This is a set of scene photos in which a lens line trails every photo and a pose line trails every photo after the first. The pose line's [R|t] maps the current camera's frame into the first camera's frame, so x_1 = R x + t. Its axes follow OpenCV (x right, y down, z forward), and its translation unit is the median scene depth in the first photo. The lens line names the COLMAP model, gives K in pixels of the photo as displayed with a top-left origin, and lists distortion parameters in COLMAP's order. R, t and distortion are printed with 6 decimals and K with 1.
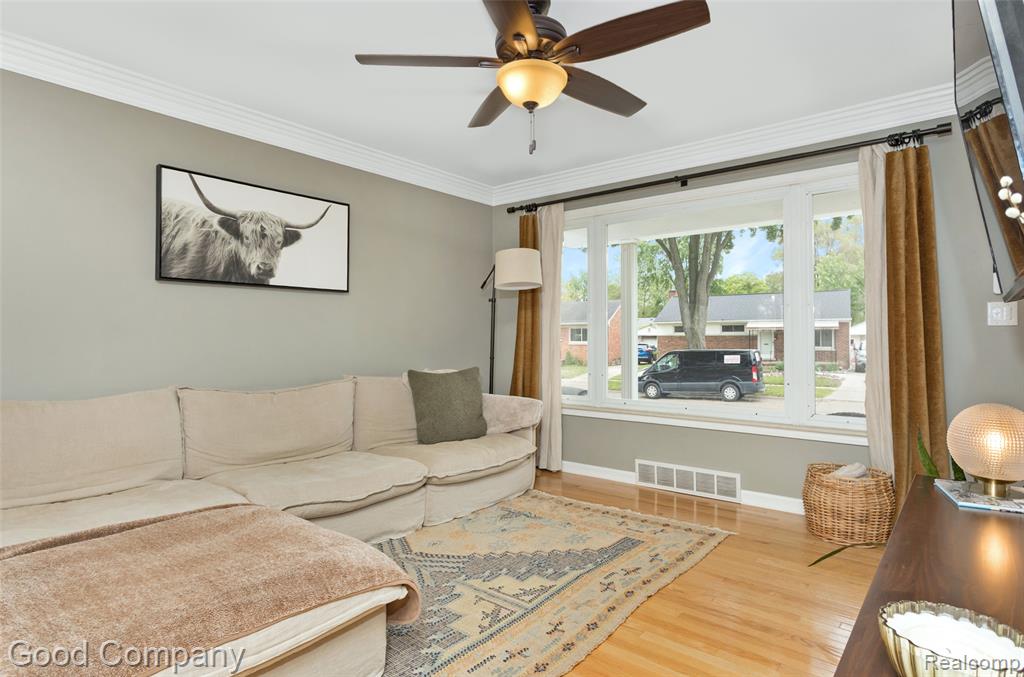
lens RADIAL K [[597.5, 0, 495.8], [0, 597.5, 334.9], [0, 0, 1]] dist [-0.028625, -0.001970]
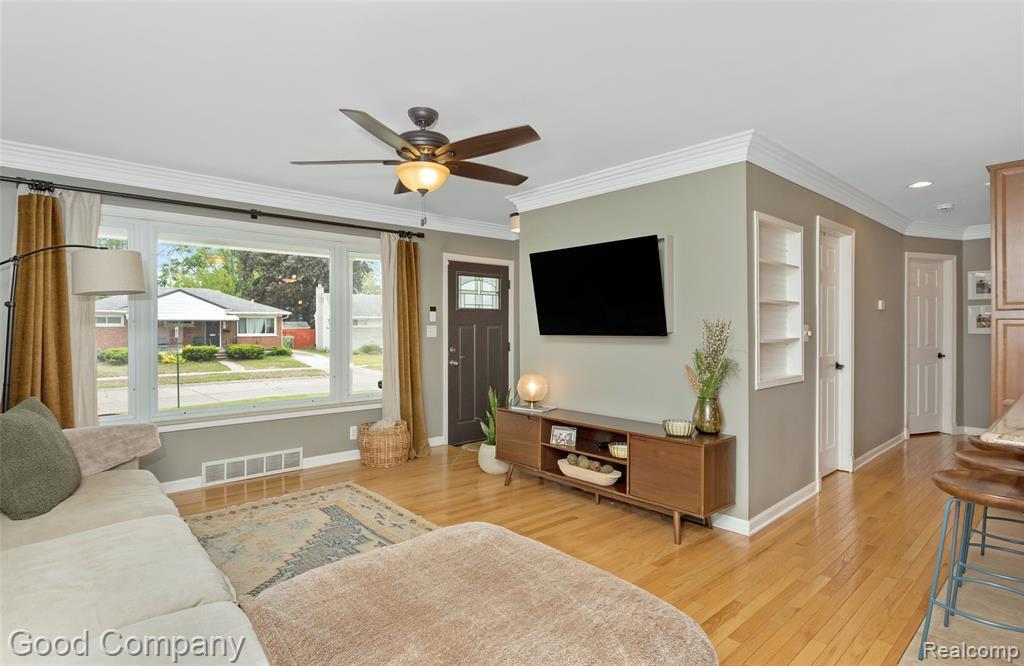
lens RADIAL K [[491.4, 0, 512.5], [0, 491.4, 332.1], [0, 0, 1]] dist [0.037213, 0.000589]
pose [[0.148631, -0.003853, 0.988885, -0.680888], [-0.001689, 0.999990, 0.004150, -0.034764], [-0.988891, -0.002287, 0.148623, 0.395585]]
